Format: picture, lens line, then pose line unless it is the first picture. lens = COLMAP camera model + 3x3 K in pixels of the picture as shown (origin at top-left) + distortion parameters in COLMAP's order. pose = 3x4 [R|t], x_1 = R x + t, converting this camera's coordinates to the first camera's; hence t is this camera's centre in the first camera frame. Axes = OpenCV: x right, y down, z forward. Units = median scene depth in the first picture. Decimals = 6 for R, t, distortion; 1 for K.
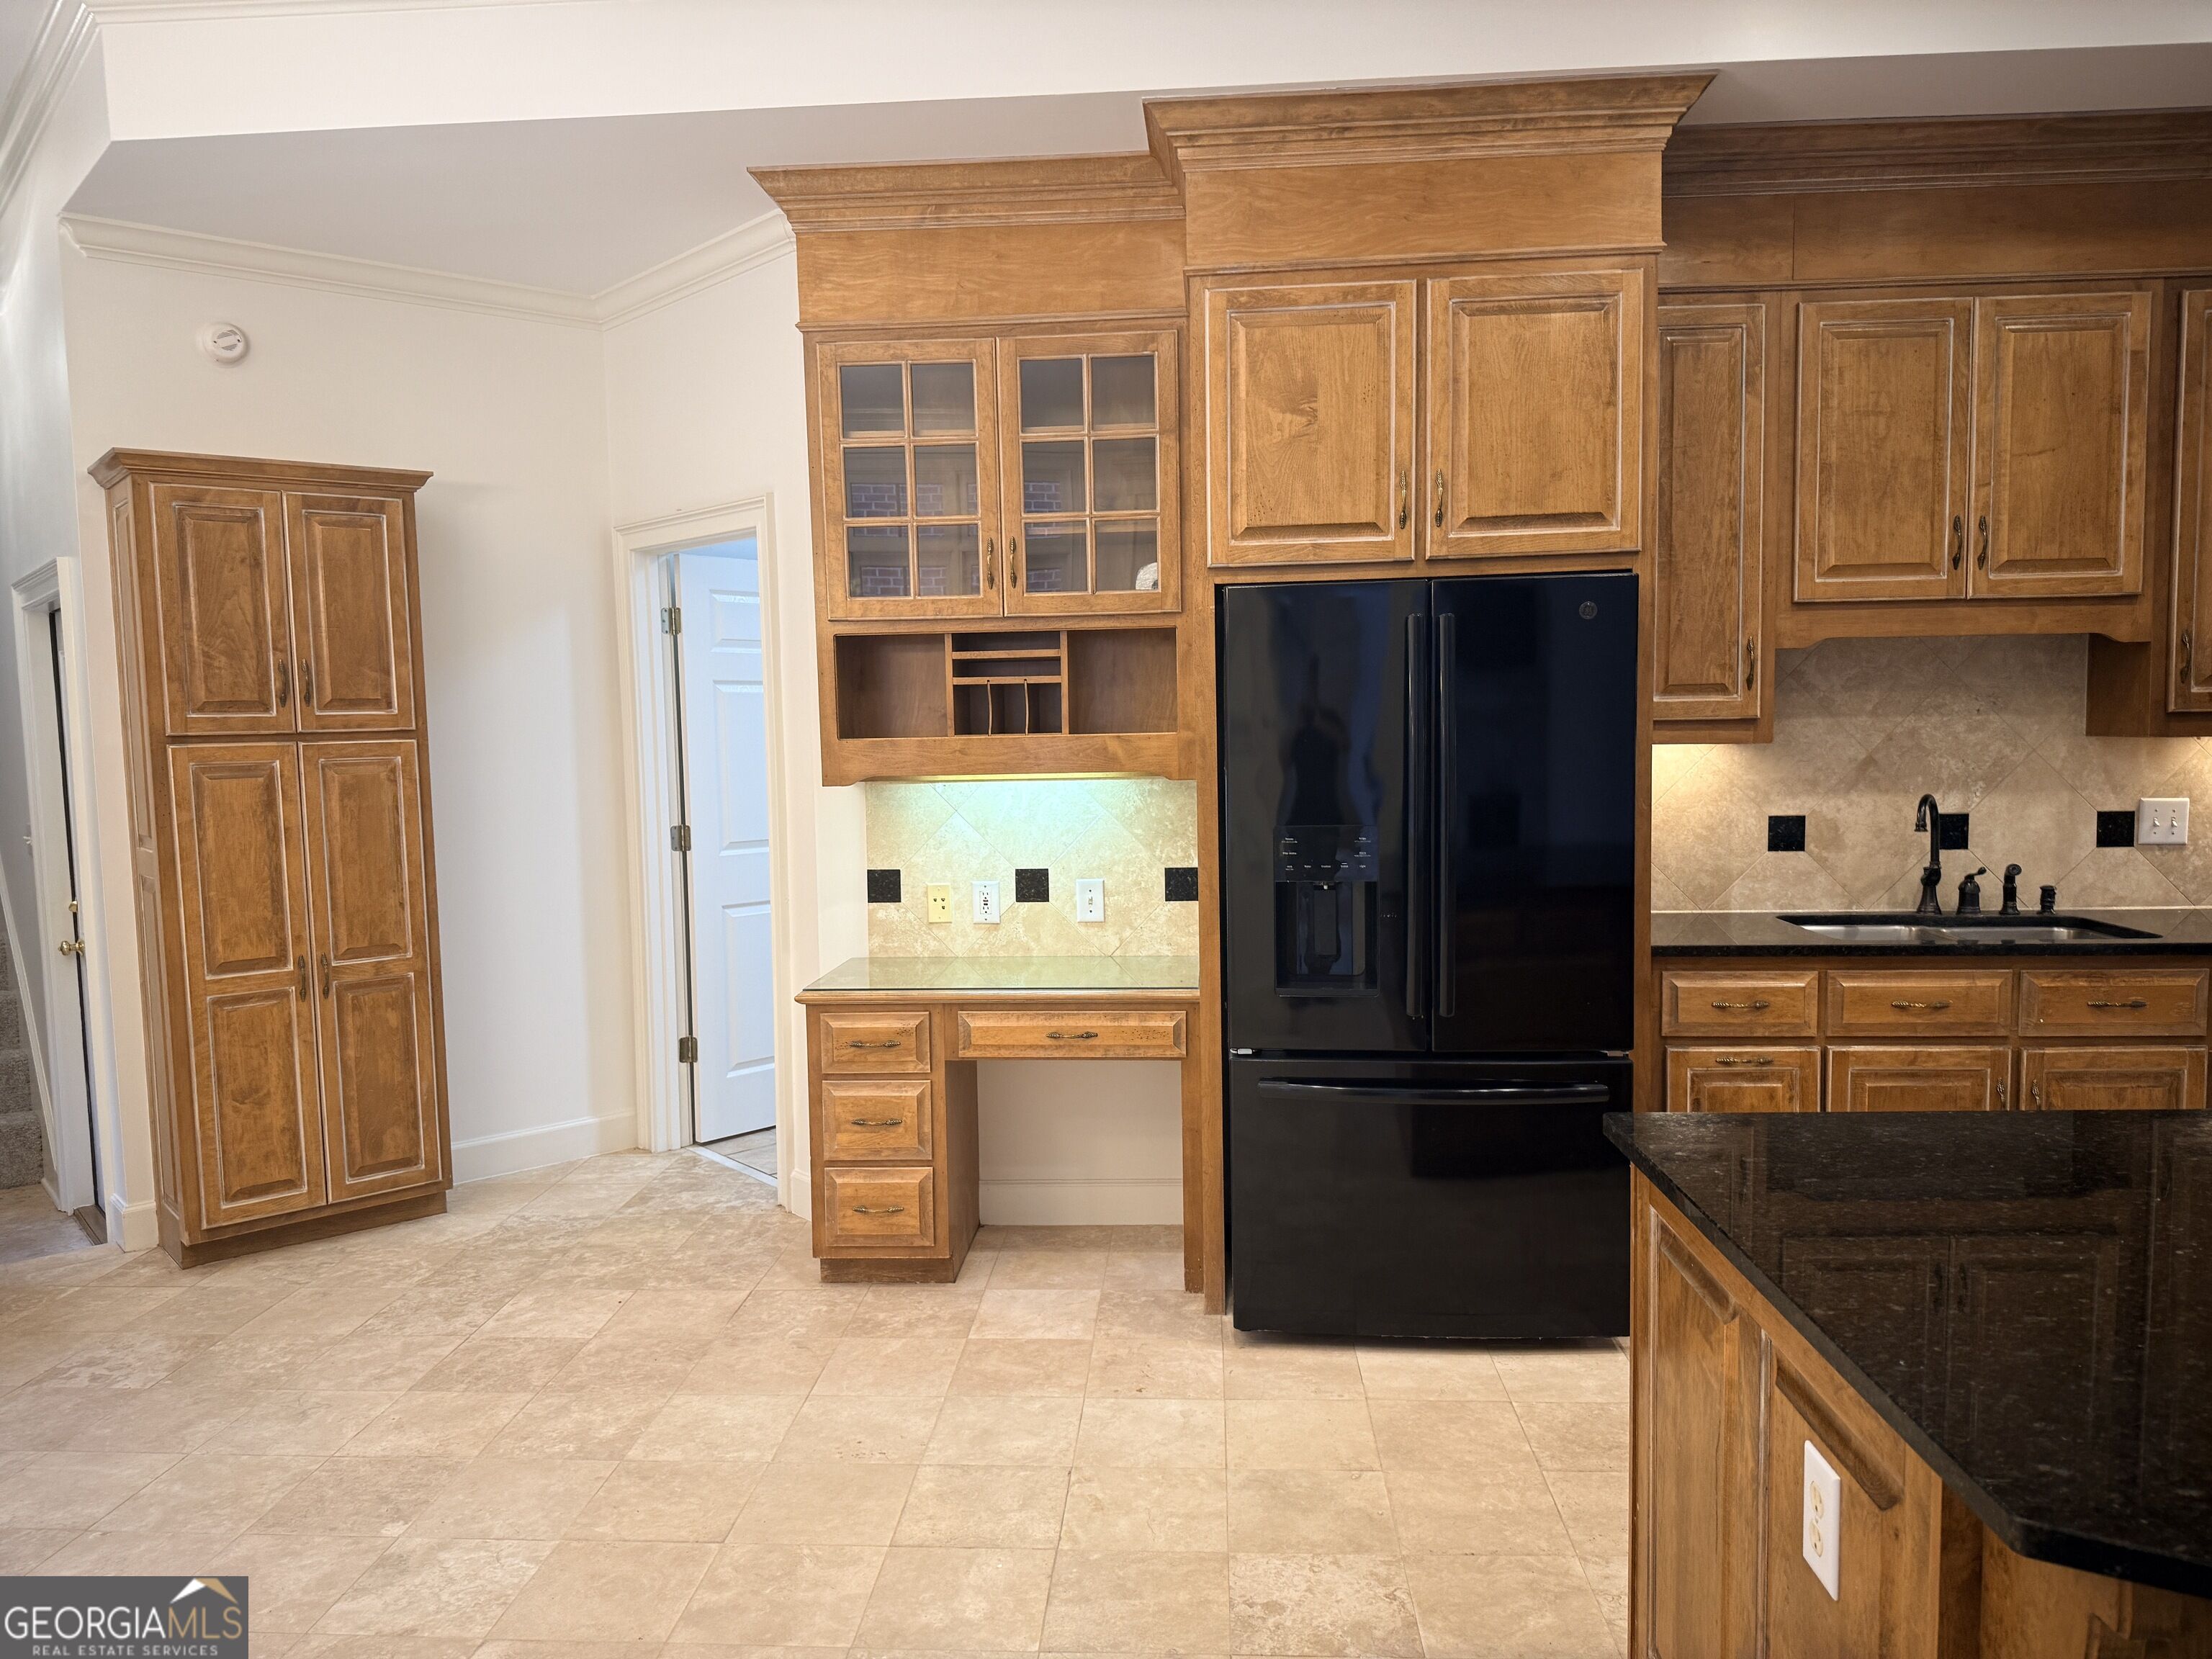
lens RADIAL K [[1557.4, 0, 1106.9], [0, 1557.4, 840.8], [0, 0, 1]] dist [0.032813, -0.041985]
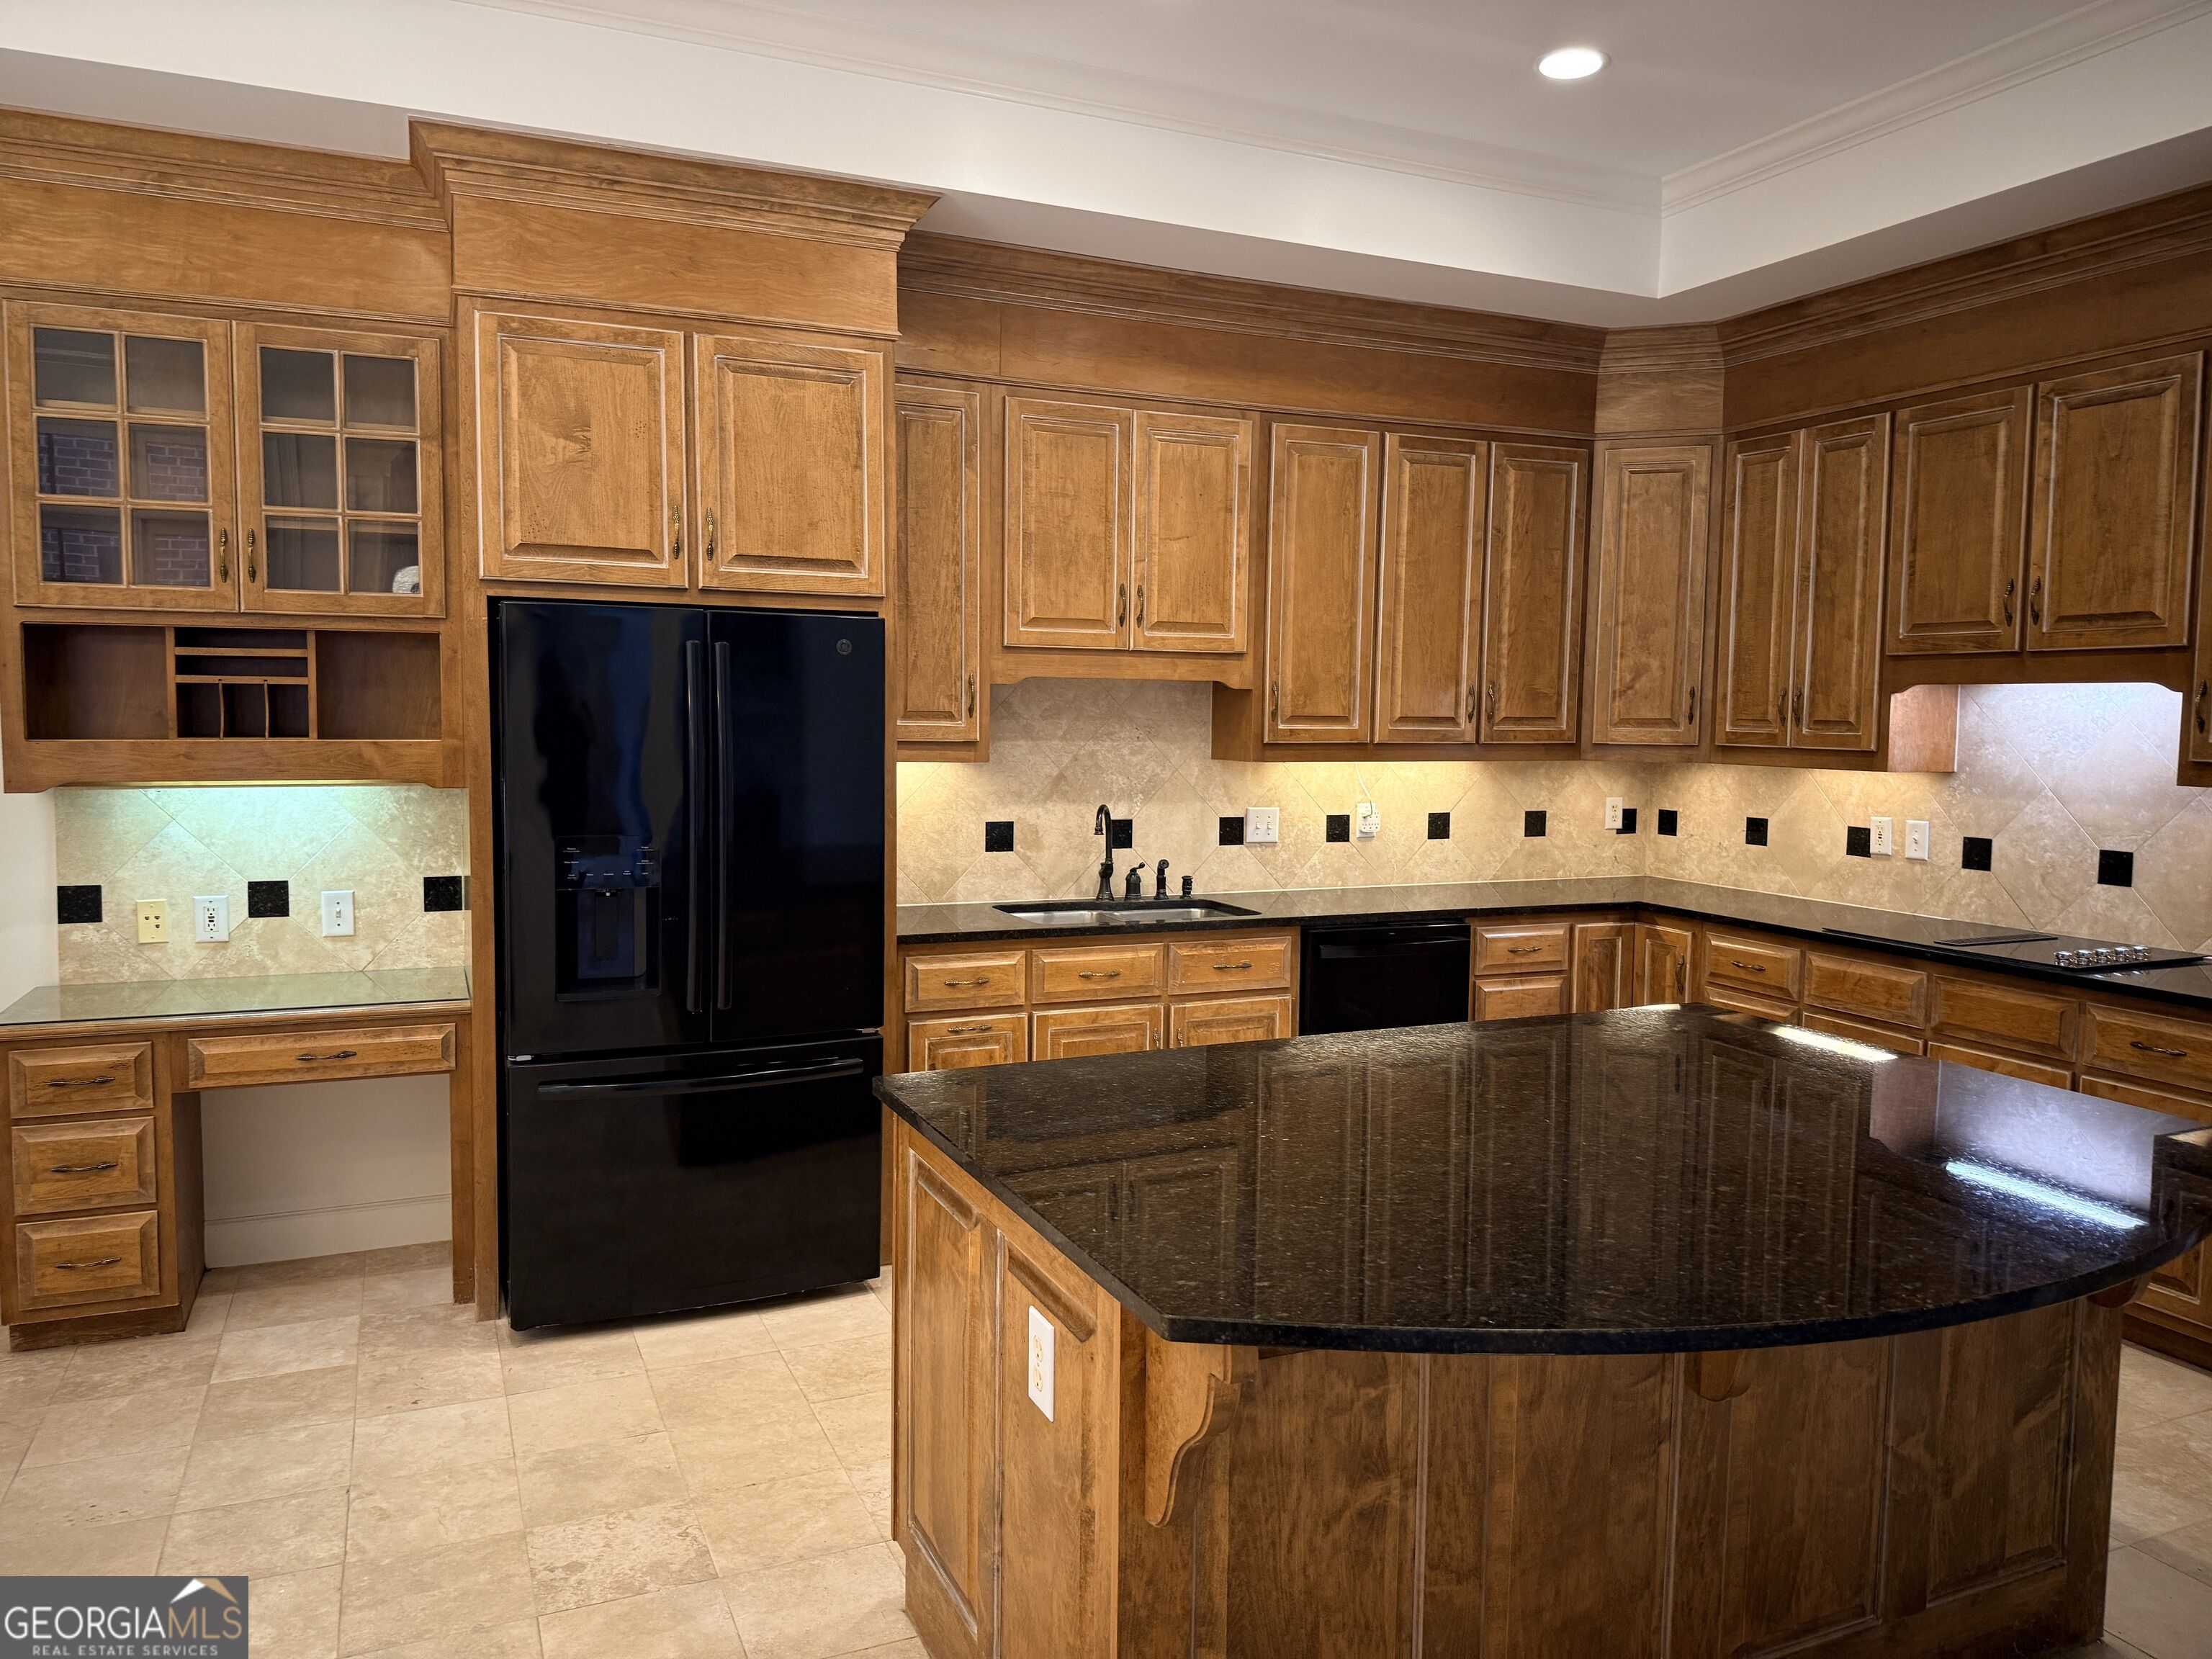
lens RADIAL K [[1548.4, 0, 1100.8], [0, 1548.4, 818.2], [0, 0, 1]] dist [0.165370, -0.273362]
pose [[0.885668, -0.003326, 0.464307, -0.051590], [0.008110, 0.999933, -0.008307, -0.009137], [-0.464248, 0.011123, 0.885635, -0.093067]]
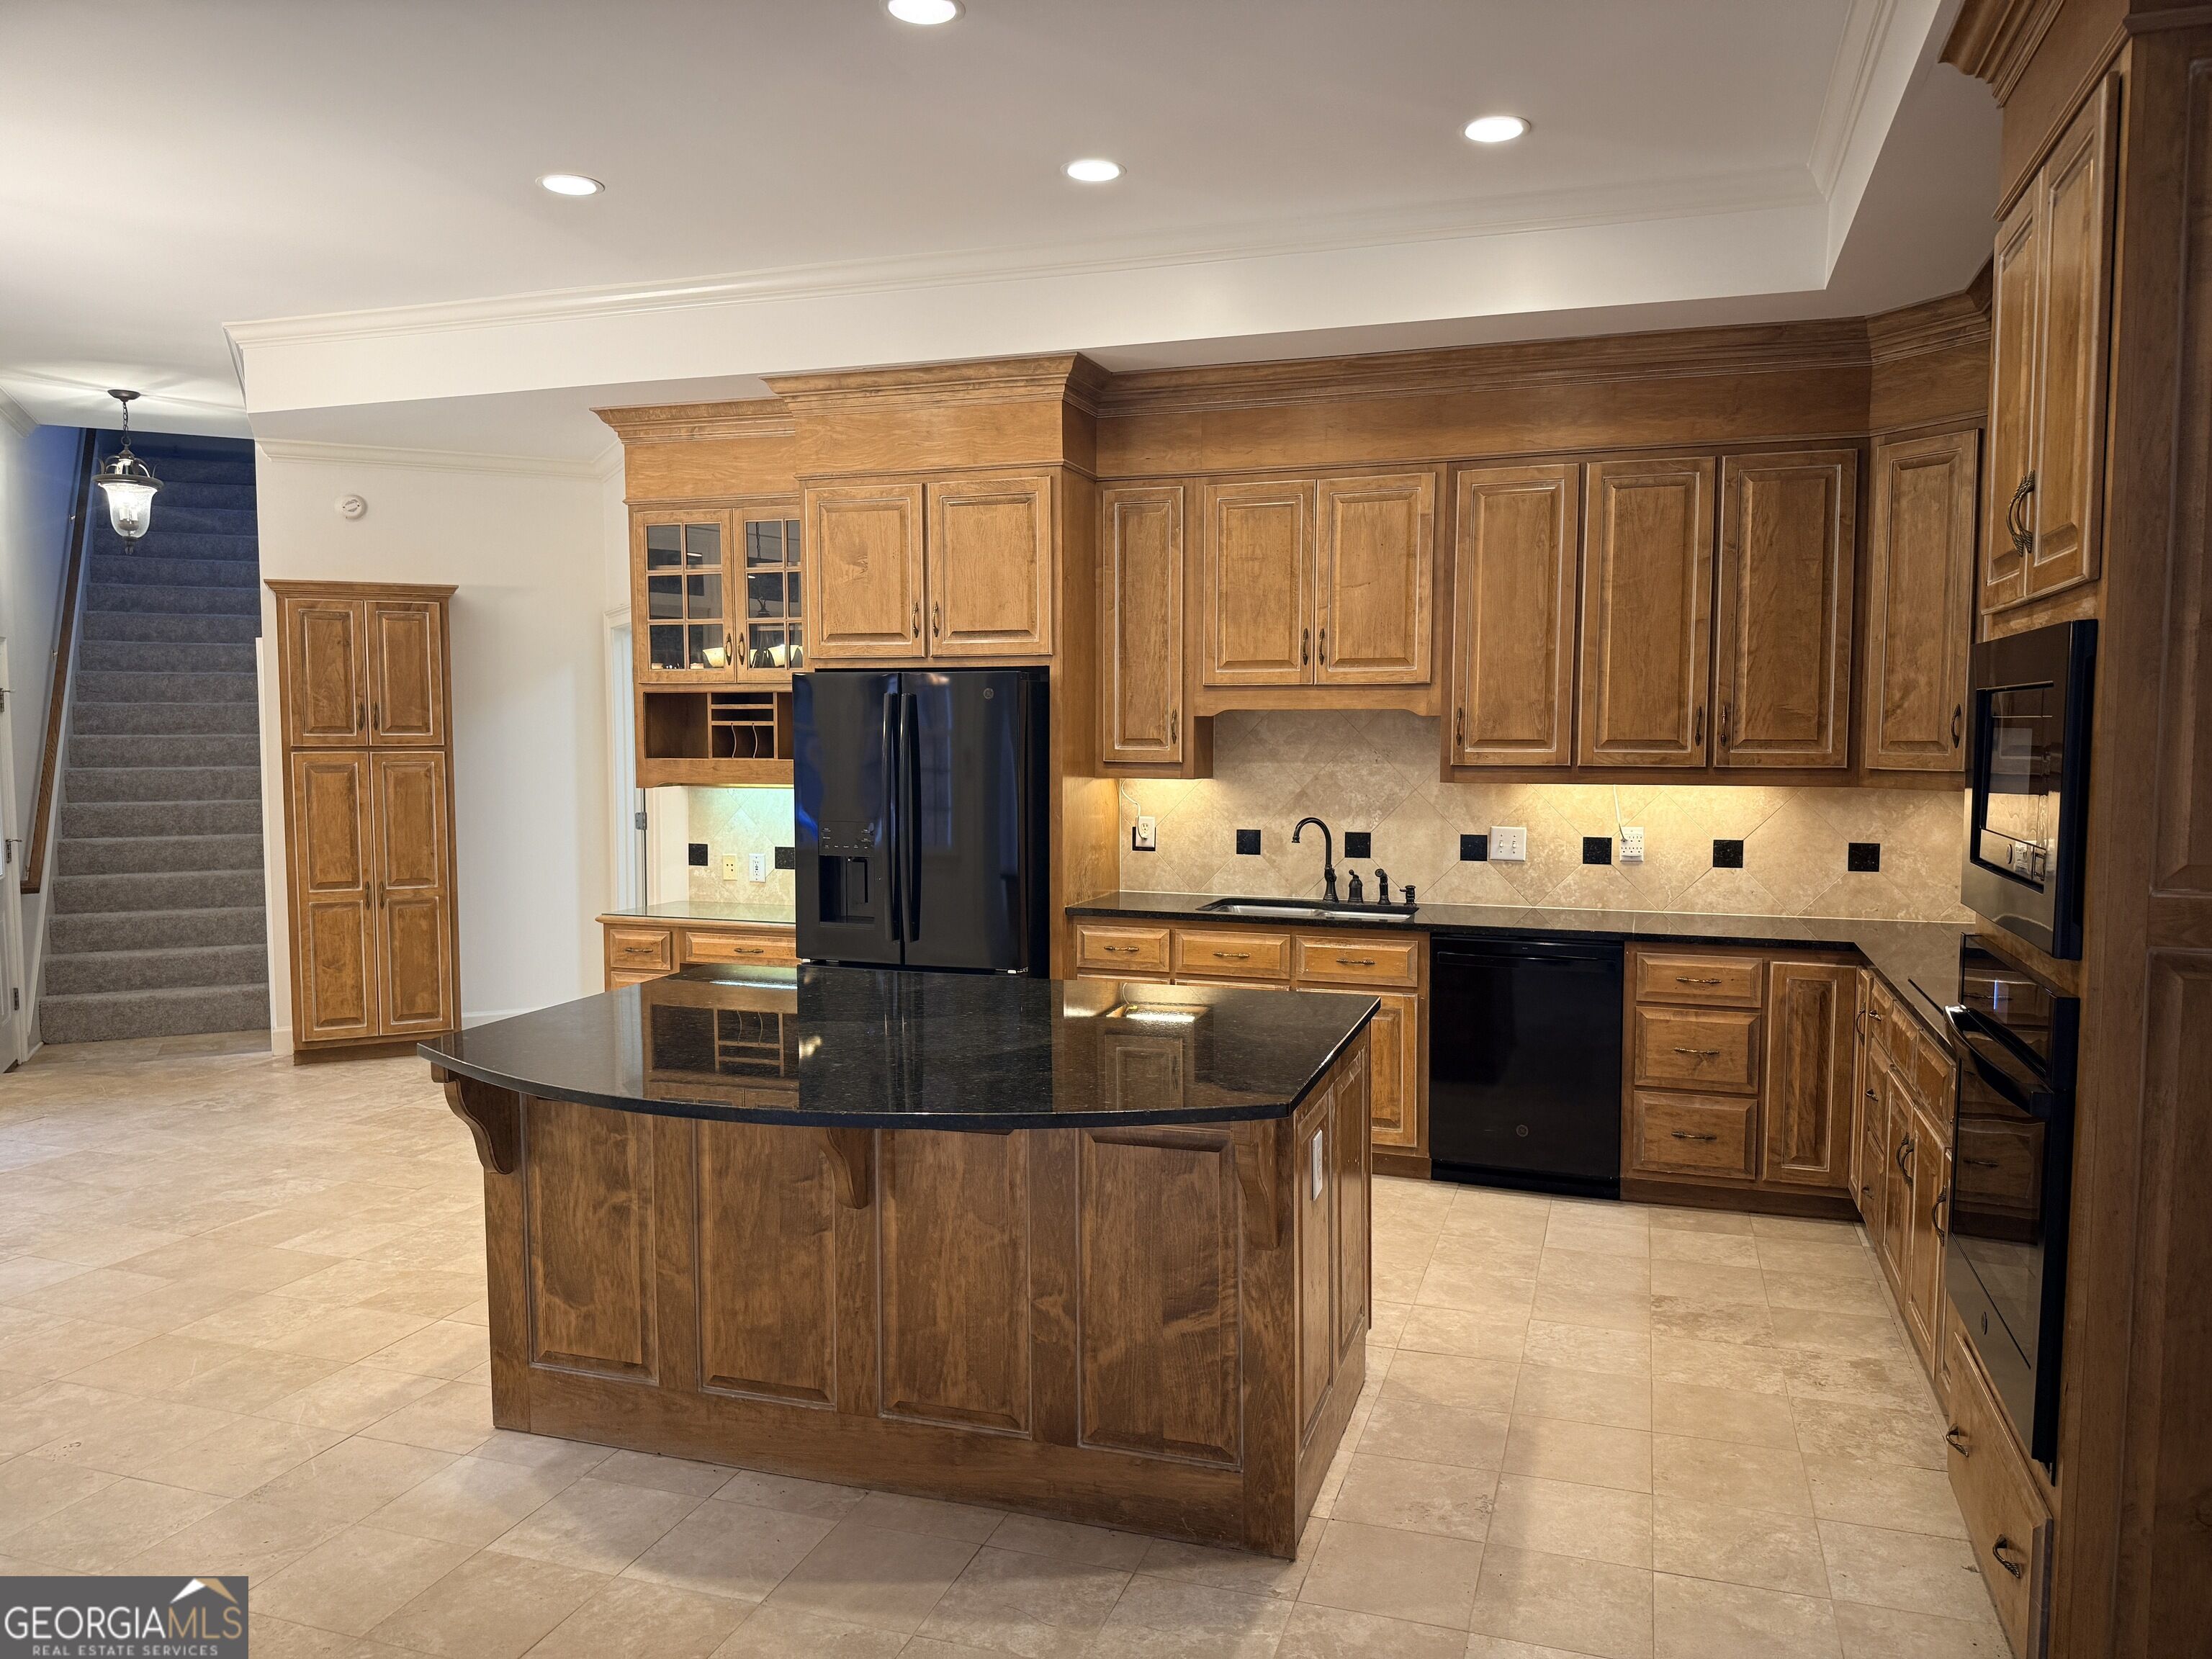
lens RADIAL K [[1538.5, 0, 1112.6], [0, 1538.5, 835.0], [0, 0, 1]] dist [0.165771, -0.328179]
pose [[0.966712, 0.038053, -0.253021, 0.741096], [-0.040396, 0.999175, -0.004073, -0.000363], [0.252657, 0.014158, 0.967452, -0.446492]]
